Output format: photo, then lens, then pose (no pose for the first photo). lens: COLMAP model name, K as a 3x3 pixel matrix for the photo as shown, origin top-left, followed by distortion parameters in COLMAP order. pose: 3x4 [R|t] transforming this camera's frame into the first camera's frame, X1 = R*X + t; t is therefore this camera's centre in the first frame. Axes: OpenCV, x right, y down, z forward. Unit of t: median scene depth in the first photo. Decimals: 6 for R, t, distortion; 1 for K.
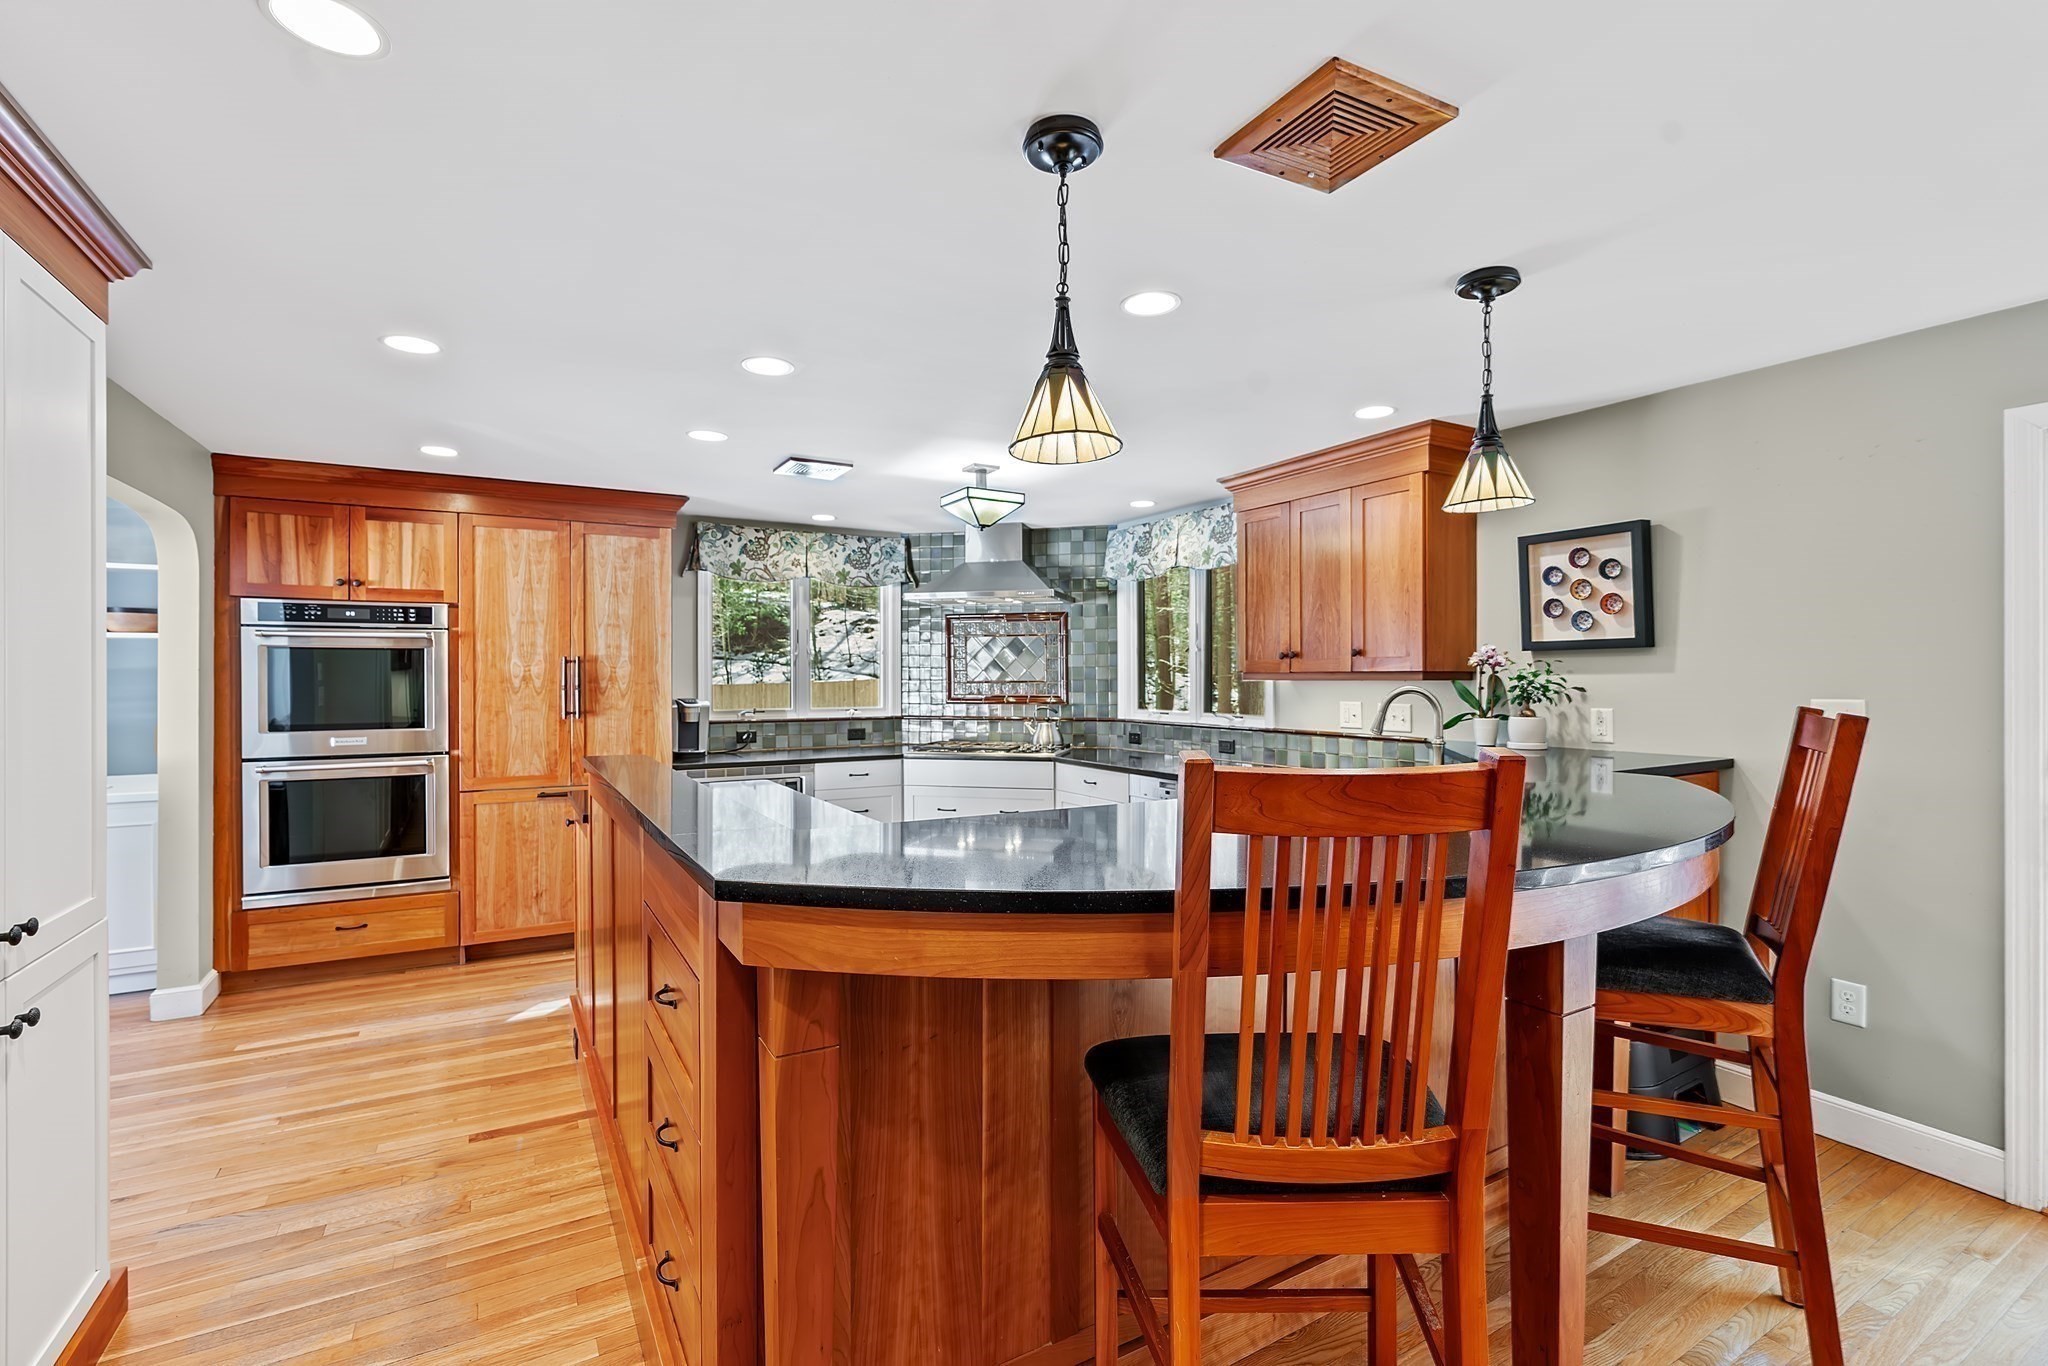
lens RADIAL K [[913.1, 0, 1018.0], [0, 913.1, 678.9], [0, 0, 1]] dist [-0.017954, 0.008225]
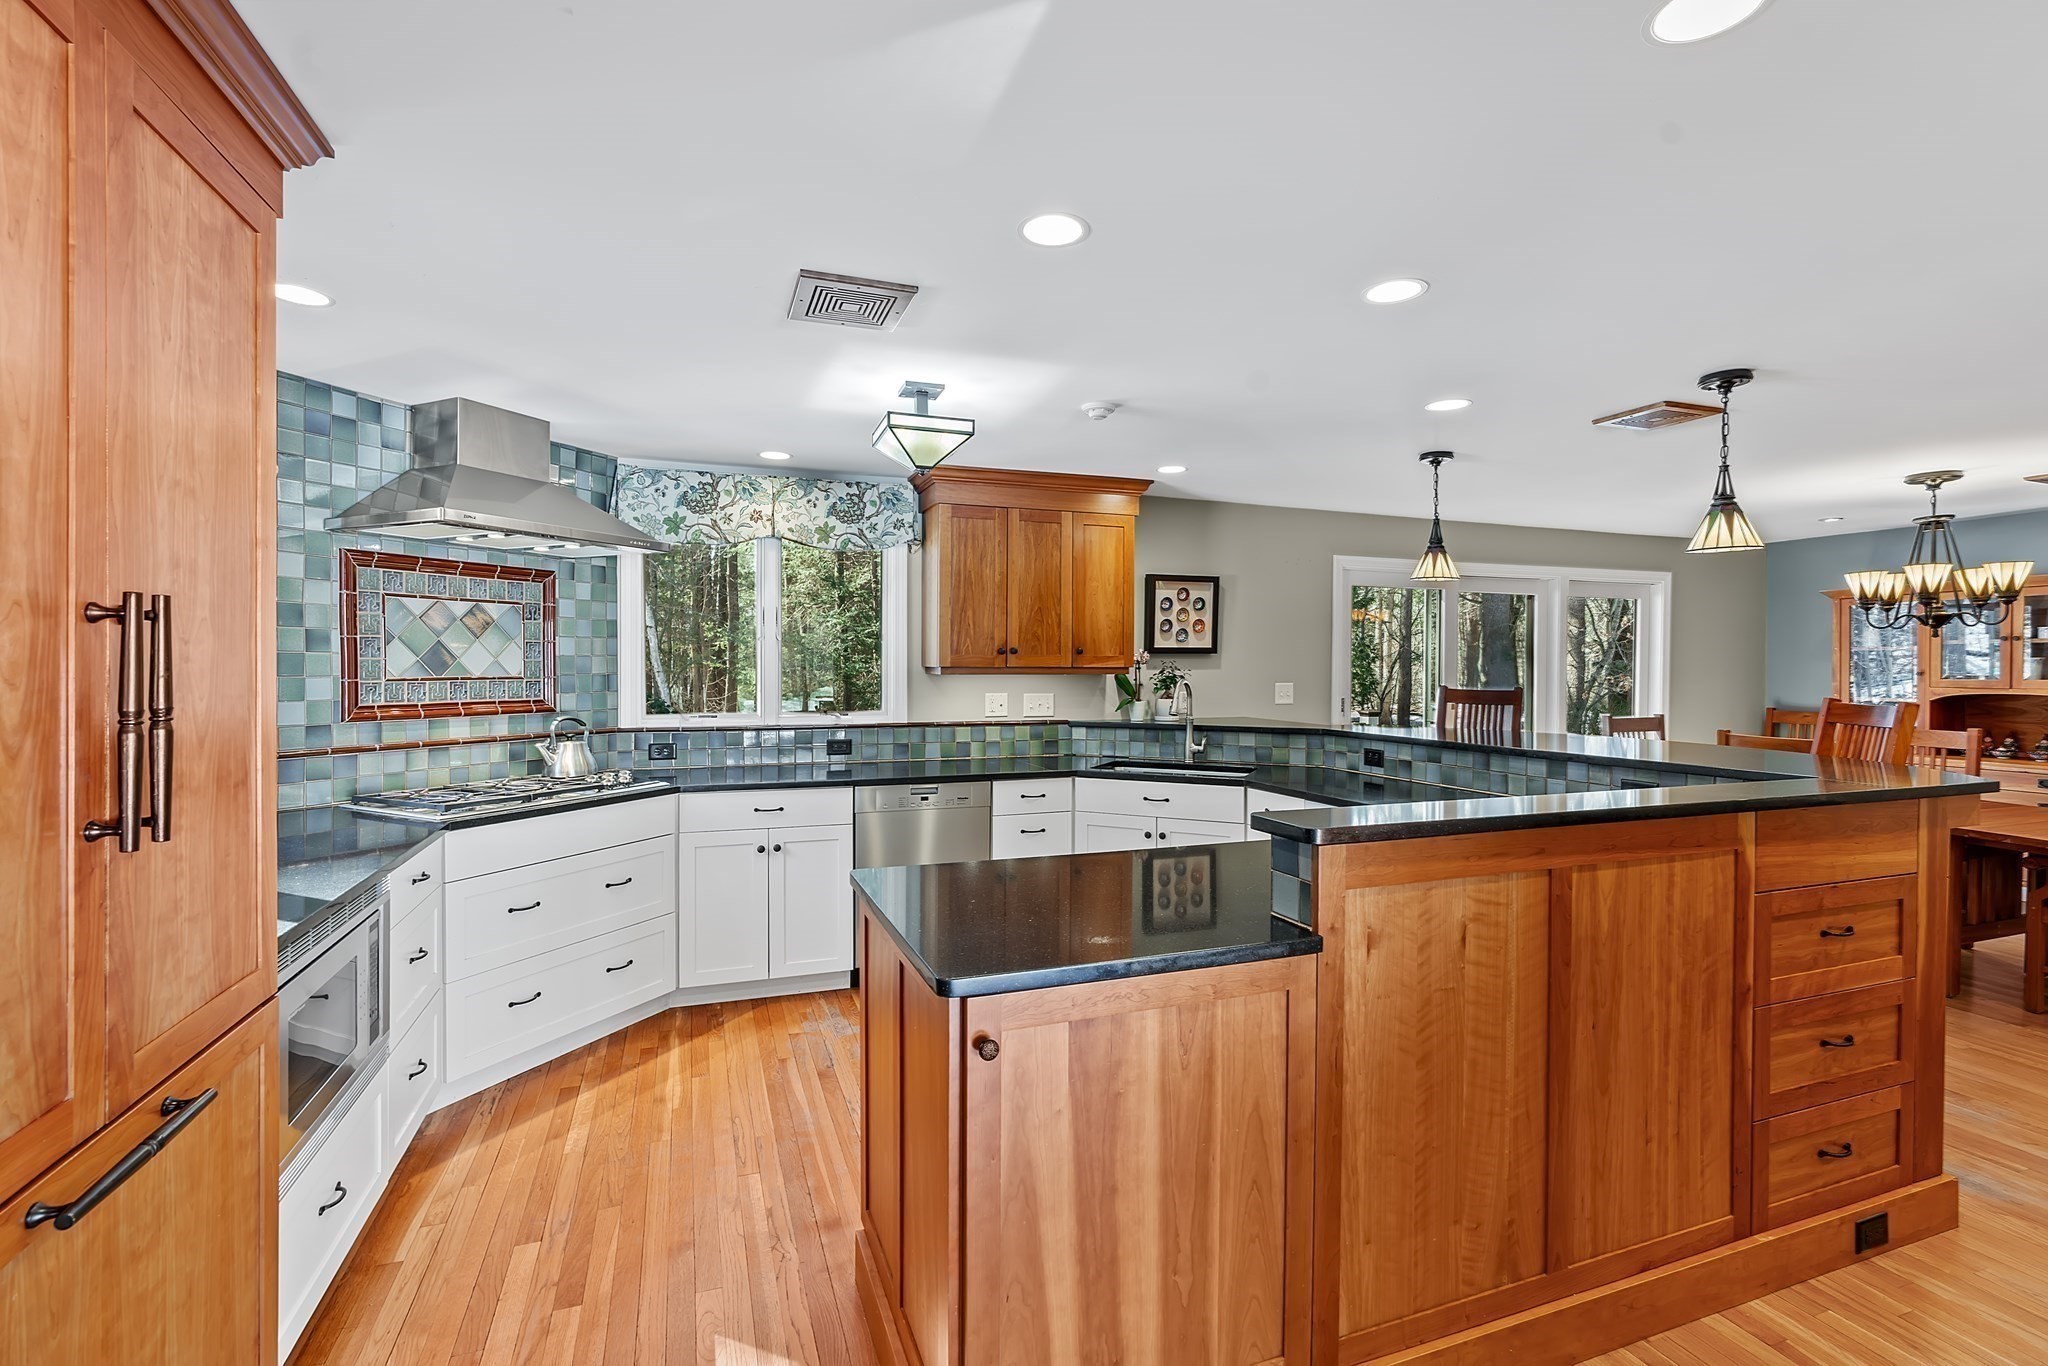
lens RADIAL K [[913.1, 0, 1018.0], [0, 913.1, 678.9], [0, 0, 1]] dist [-0.017954, 0.008225]
pose [[0.173526, -0.010717, 0.984771, -0.742841], [-0.000667, 0.999939, 0.010999, -0.004857], [-0.984829, -0.002565, 0.173508, 0.779684]]
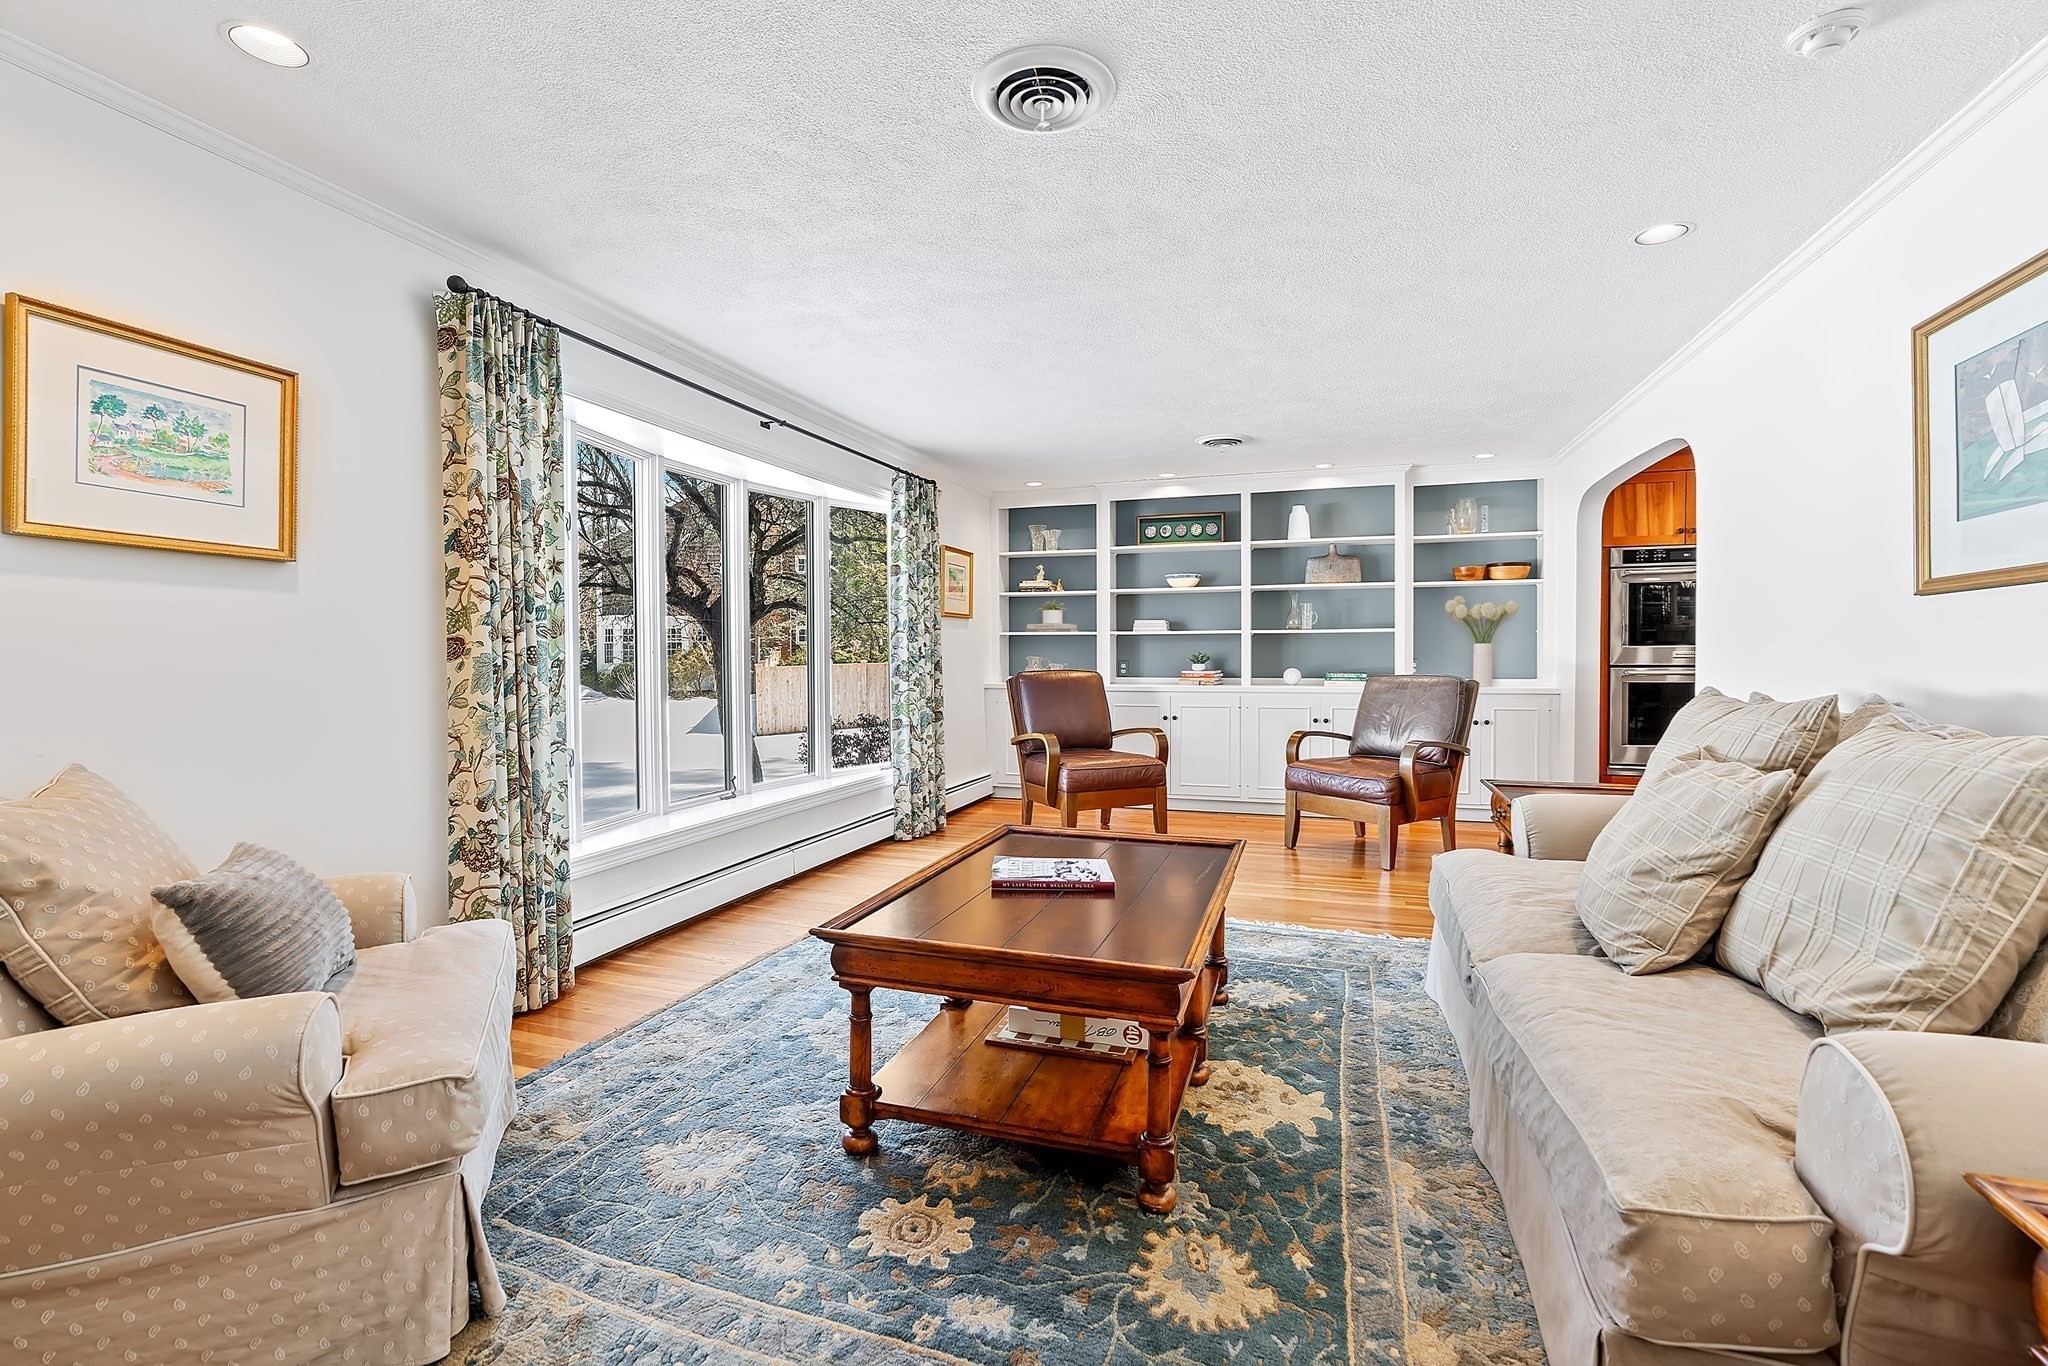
lens RADIAL K [[913.1, 0, 1018.0], [0, 913.1, 678.9], [0, 0, 1]] dist [-0.017954, 0.008225]
pose [[0.656639, 0.020392, -0.753929, -0.378885], [0.003223, 0.999549, 0.029843, 0.060602], [0.754198, -0.022026, 0.656277, -0.546118]]
